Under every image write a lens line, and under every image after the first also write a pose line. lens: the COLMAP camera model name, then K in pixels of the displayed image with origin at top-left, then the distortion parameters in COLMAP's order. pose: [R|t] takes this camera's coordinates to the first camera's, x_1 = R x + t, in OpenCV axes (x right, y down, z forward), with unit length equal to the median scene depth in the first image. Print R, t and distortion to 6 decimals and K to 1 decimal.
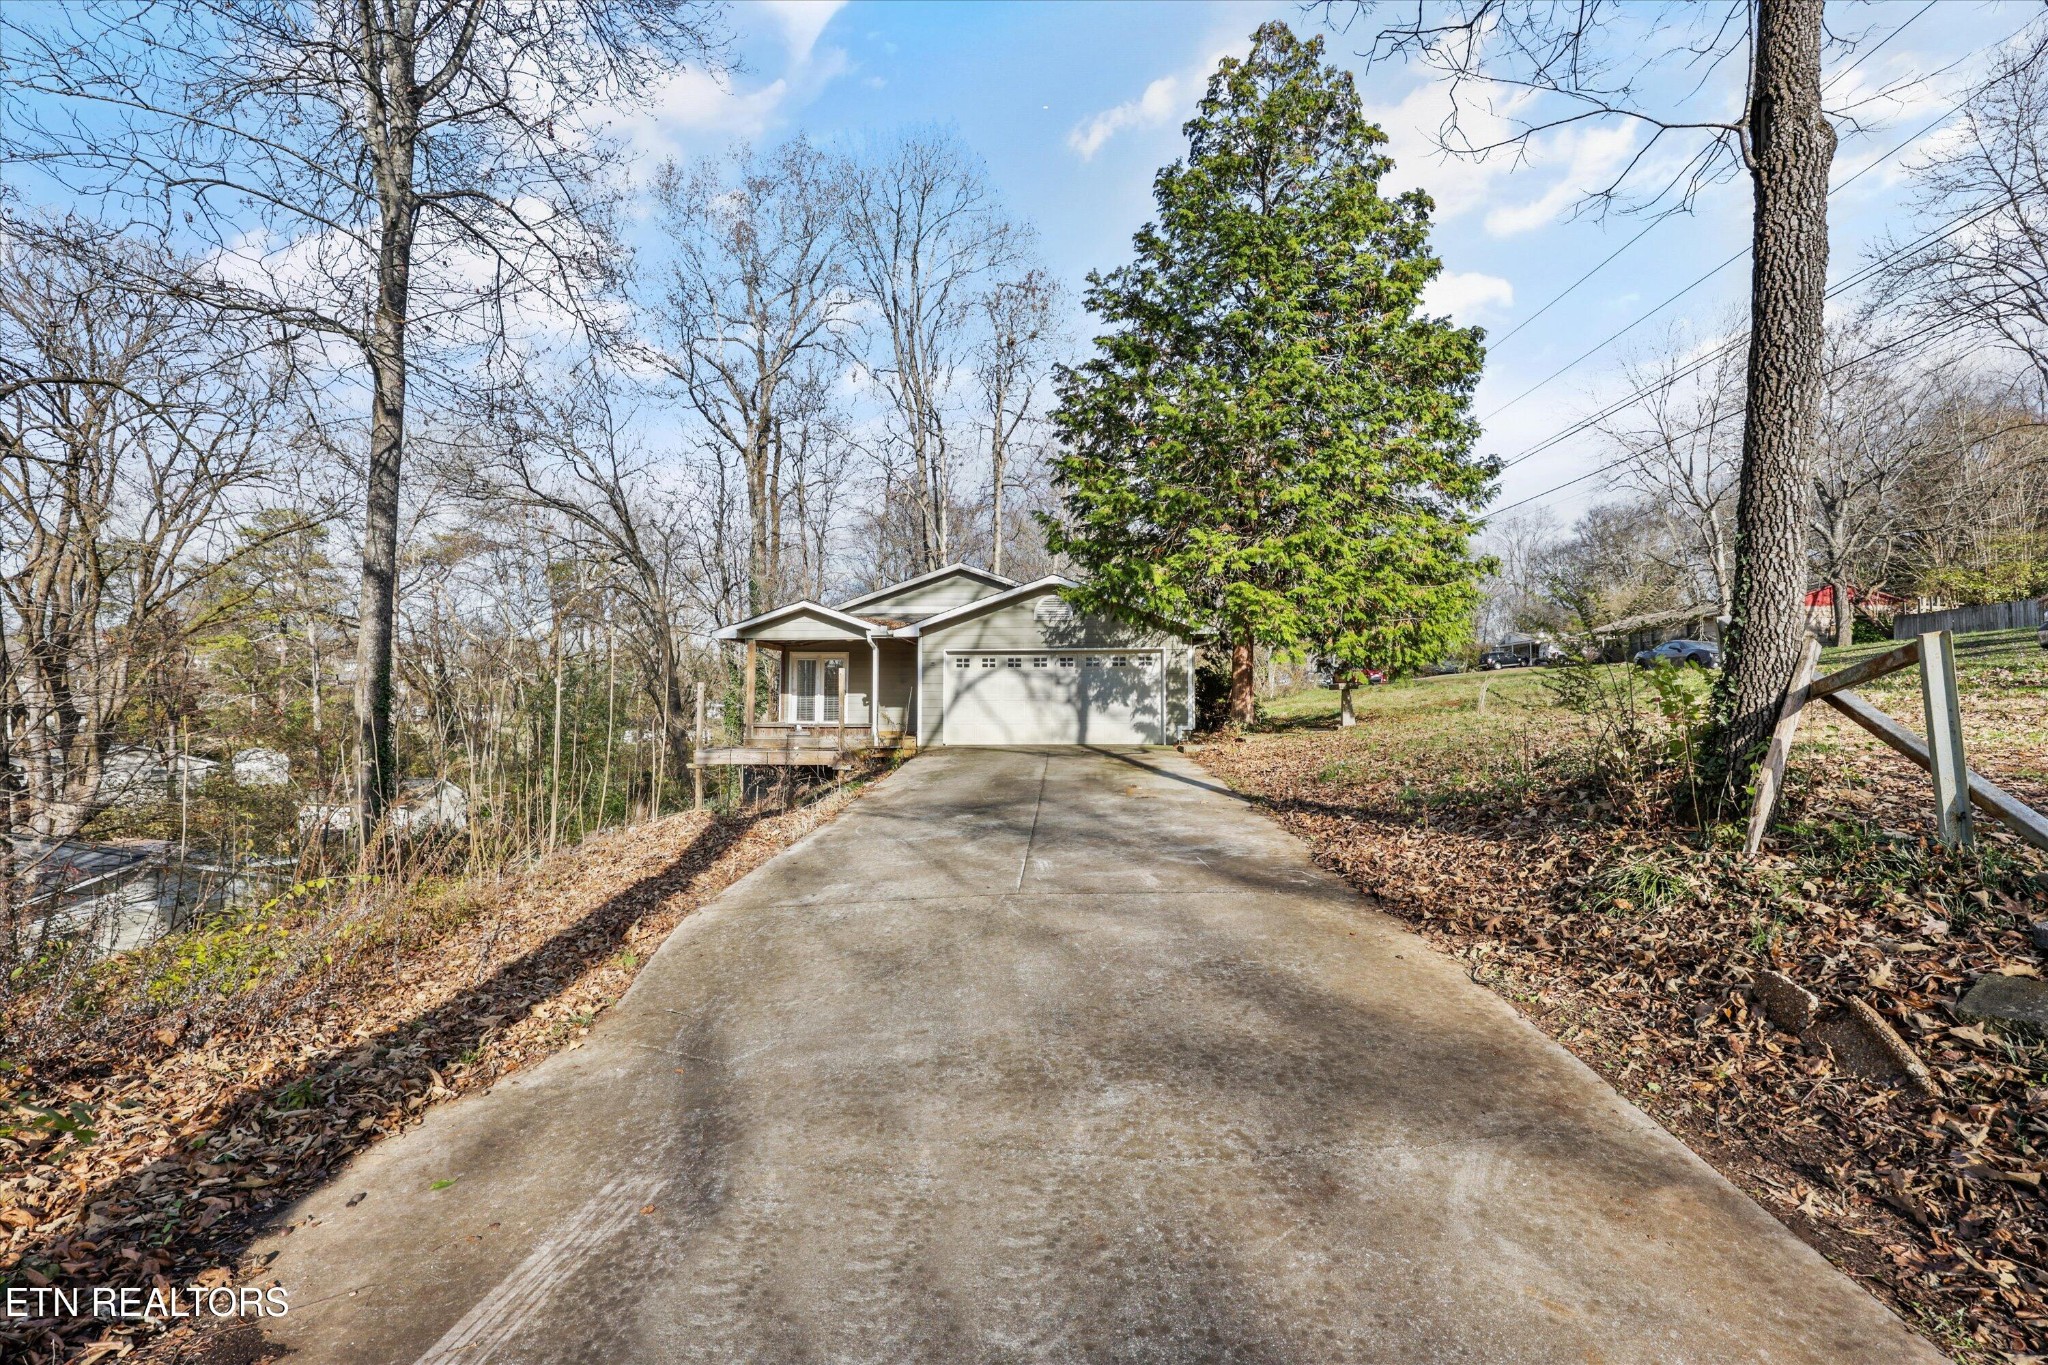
lens RADIAL K [[835.1, 0, 1021.5], [0, 835.1, 675.1], [0, 0, 1]] dist [-0.000500, 0.000128]
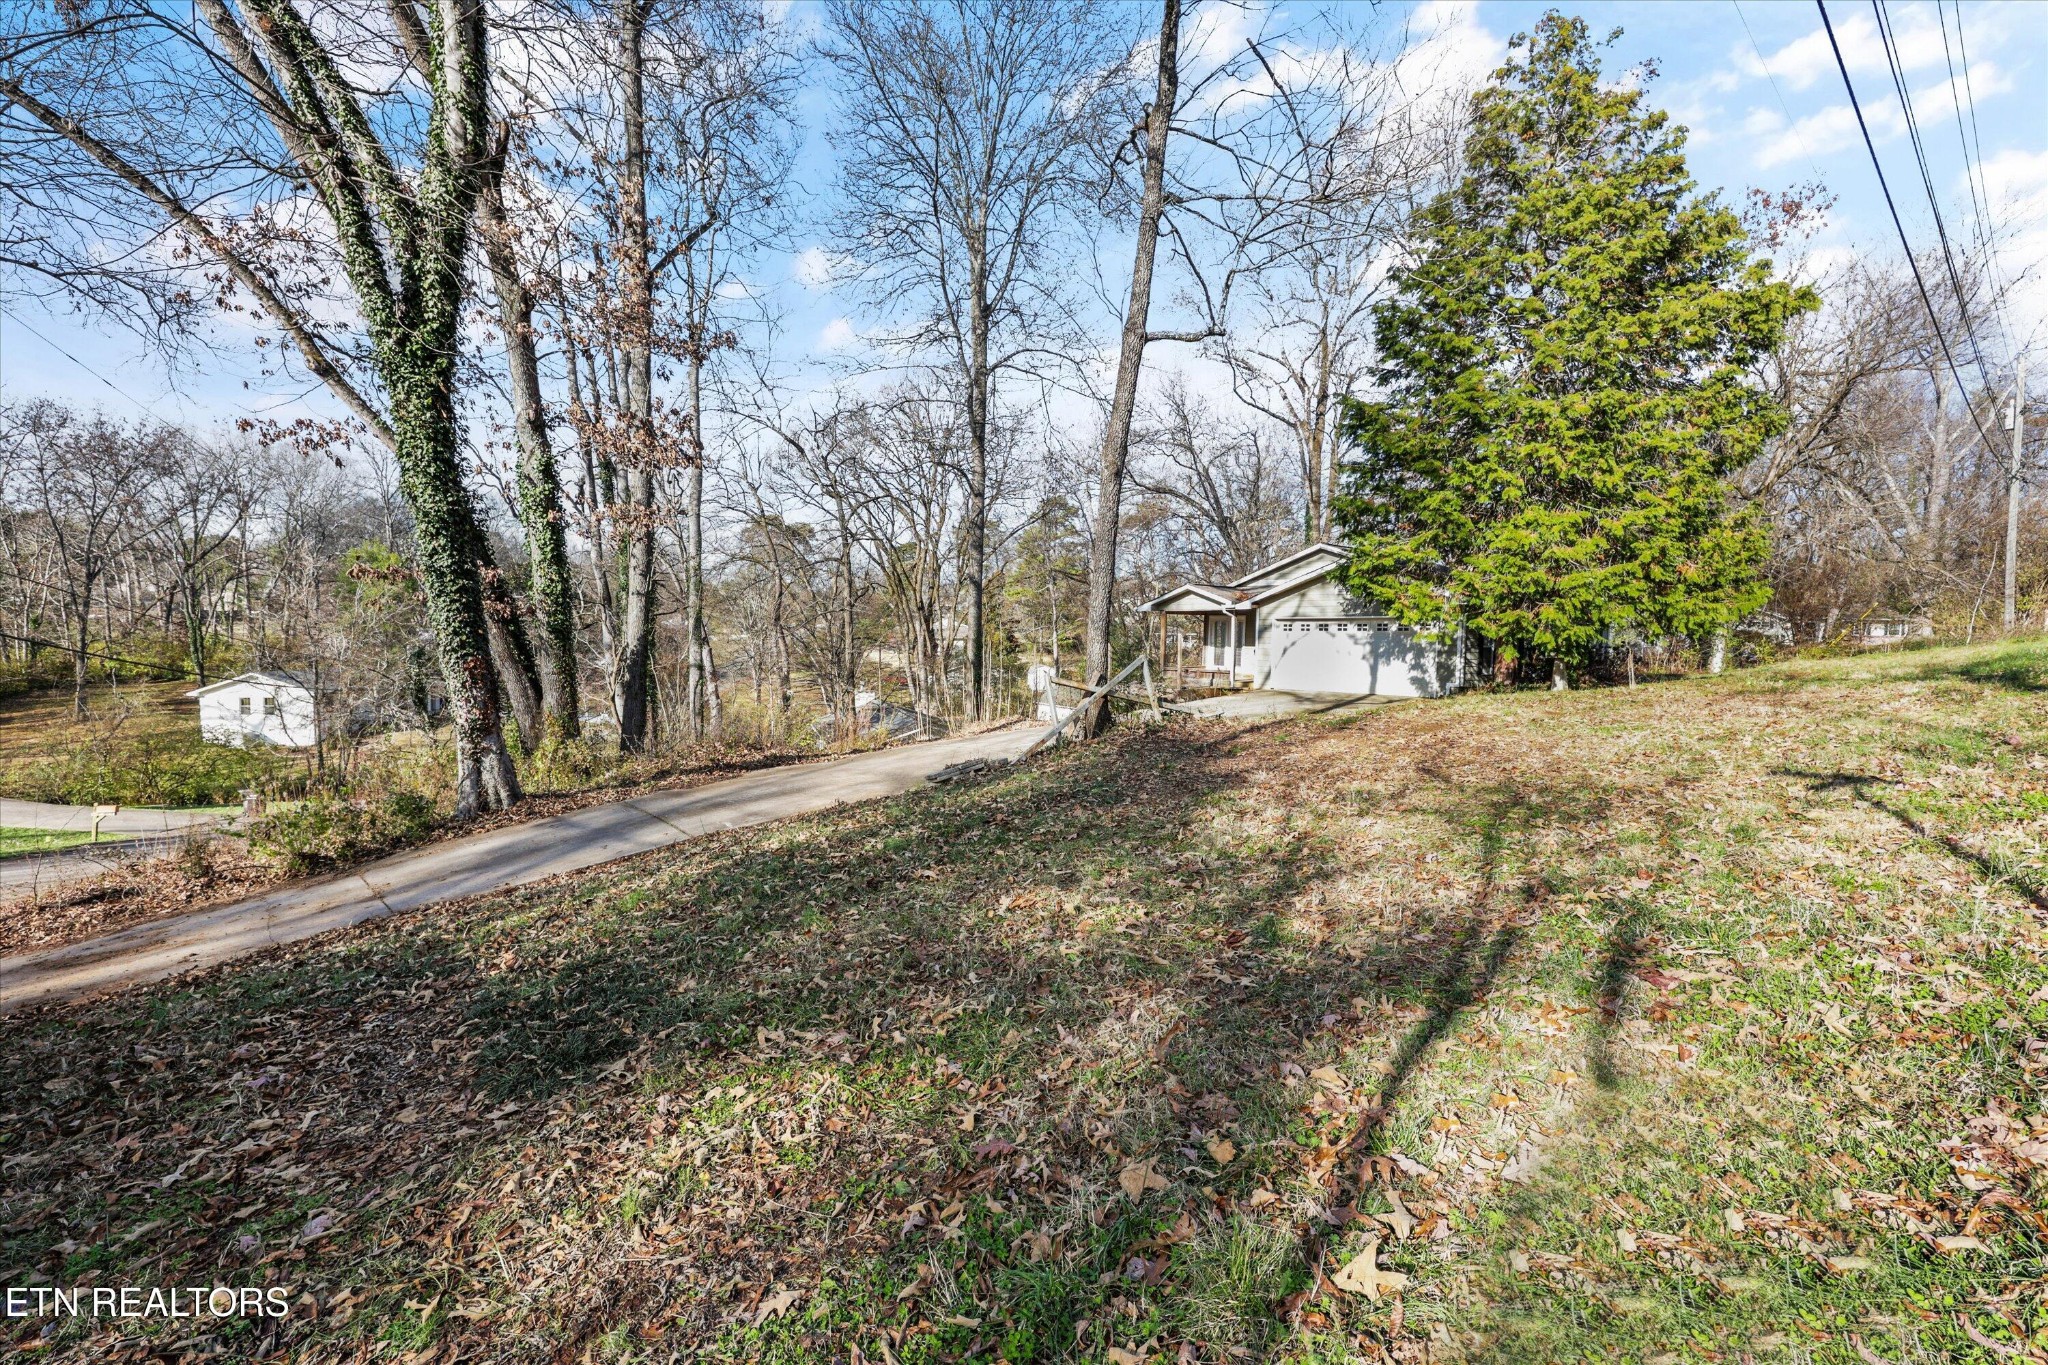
lens RADIAL K [[835.1, 0, 1027.3], [0, 835.1, 674.8], [0, 0, 1]] dist [-0.000500, 0.000128]
pose [[0.698729, 0.038167, -0.714368, 0.589762], [0.021446, 0.997009, 0.074245, -0.046200], [0.715065, -0.067198, 0.695821, -0.212991]]
